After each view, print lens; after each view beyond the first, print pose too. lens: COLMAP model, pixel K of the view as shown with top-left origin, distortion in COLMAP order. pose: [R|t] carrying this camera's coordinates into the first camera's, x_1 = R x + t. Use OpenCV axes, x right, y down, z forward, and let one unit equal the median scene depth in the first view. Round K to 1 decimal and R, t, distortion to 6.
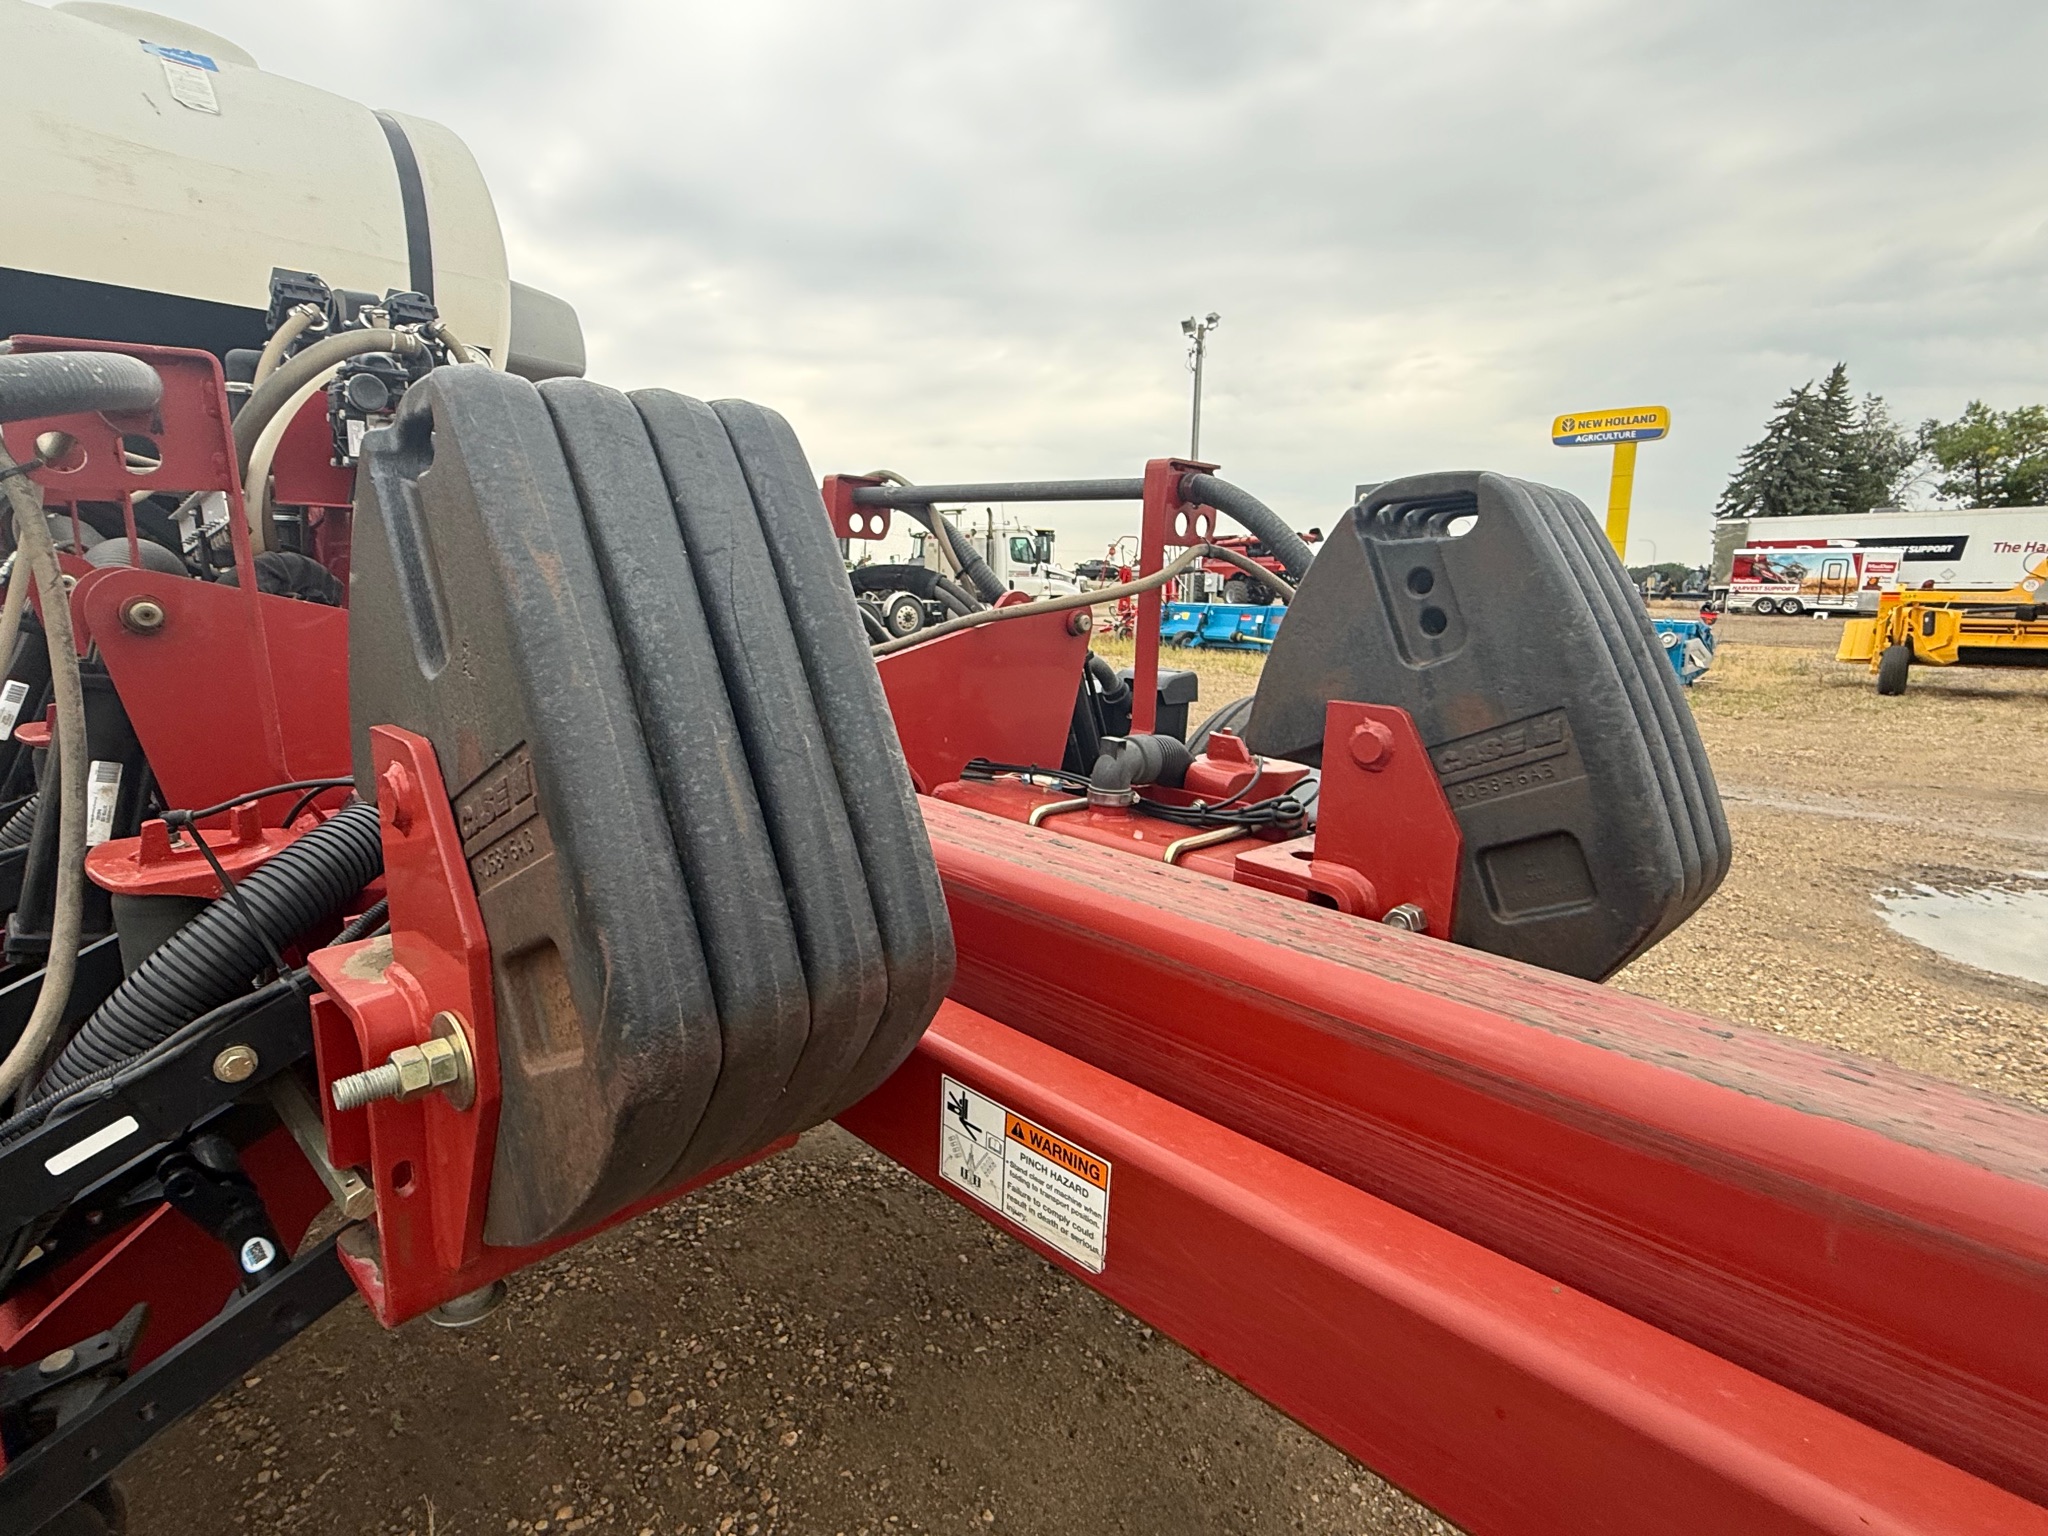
lens RADIAL K [[1066.9, 0, 1024.0], [0, 1066.9, 768.0], [0, 0, 1]] dist [-0.000701, 0.001049]
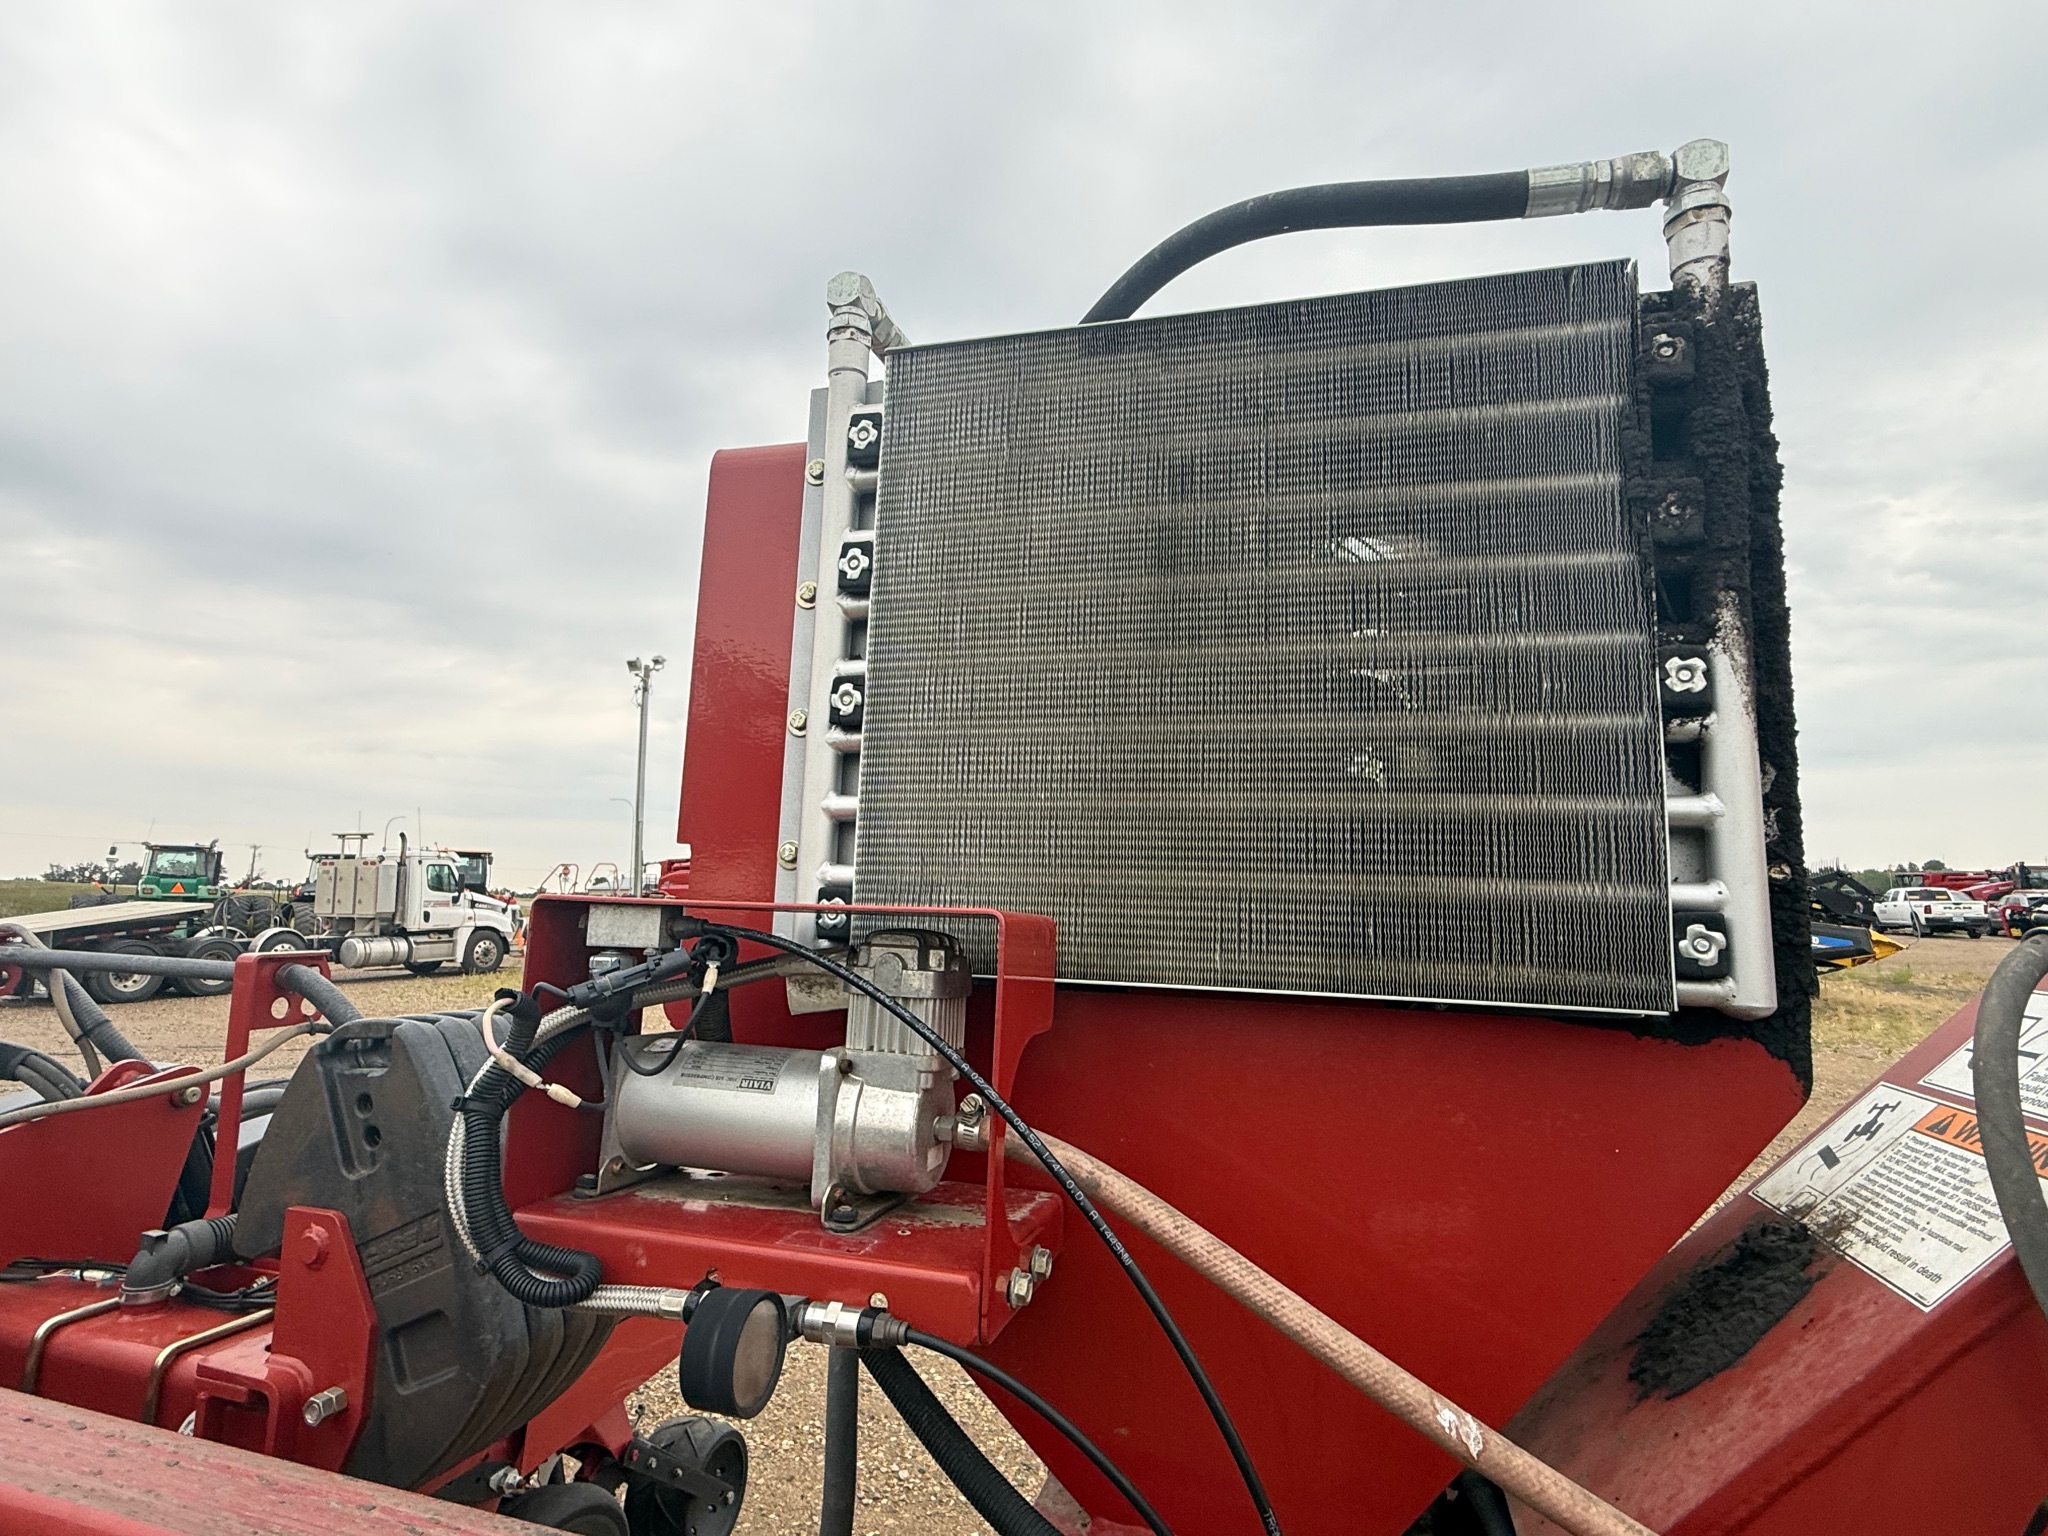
lens RADIAL K [[1066.9, 0, 1024.0], [0, 1066.9, 768.0], [0, 0, 1]] dist [-0.000701, 0.001049]
pose [[0.887835, 0.044079, 0.458046, 0.335166], [0.090593, 0.959178, -0.267901, -0.105096], [-0.451156, 0.279347, 0.847598, -0.391583]]
